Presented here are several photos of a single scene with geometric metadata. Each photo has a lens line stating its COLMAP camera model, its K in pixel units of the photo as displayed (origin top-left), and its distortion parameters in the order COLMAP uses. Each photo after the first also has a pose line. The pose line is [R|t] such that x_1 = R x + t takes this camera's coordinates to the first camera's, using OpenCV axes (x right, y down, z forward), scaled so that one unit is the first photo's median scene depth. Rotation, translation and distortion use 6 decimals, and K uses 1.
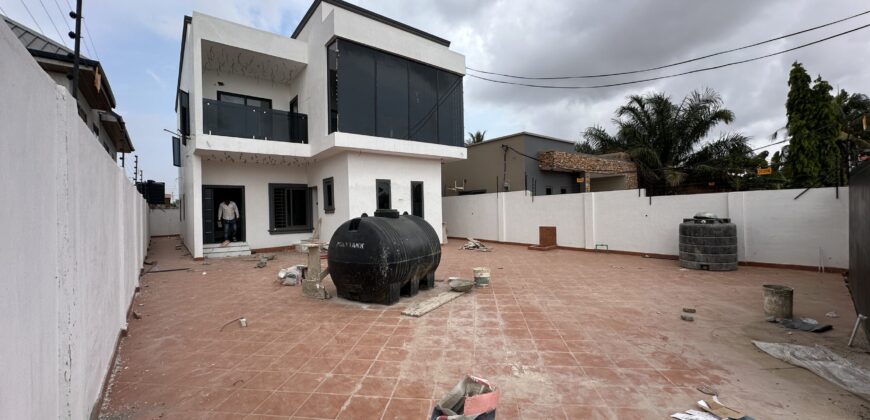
lens RADIAL K [[349.2, 0, 435.0], [0, 349.2, 210.0], [0, 0, 1]] dist [0.000003, -0.000232]
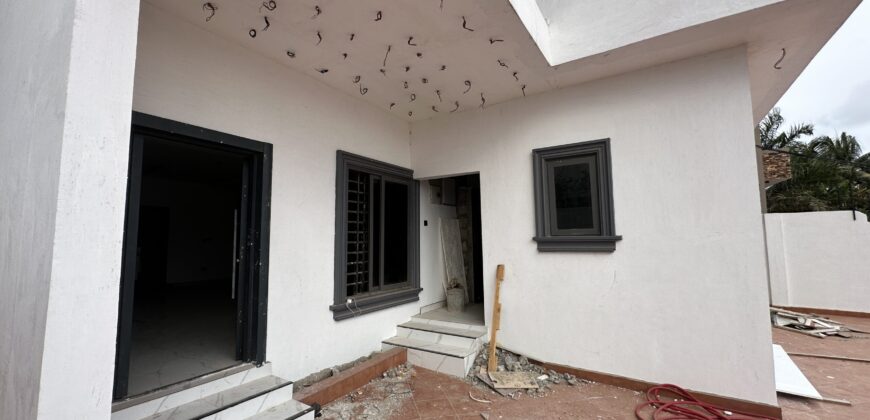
lens RADIAL K [[349.2, 0, 435.0], [0, 349.2, 210.0], [0, 0, 1]] dist [0.000003, -0.000232]
pose [[0.945012, 0.041536, 0.324387, -0.979146], [-0.010604, 0.995272, -0.096549, 0.008709], [-0.326864, 0.087800, 0.940984, 1.360723]]
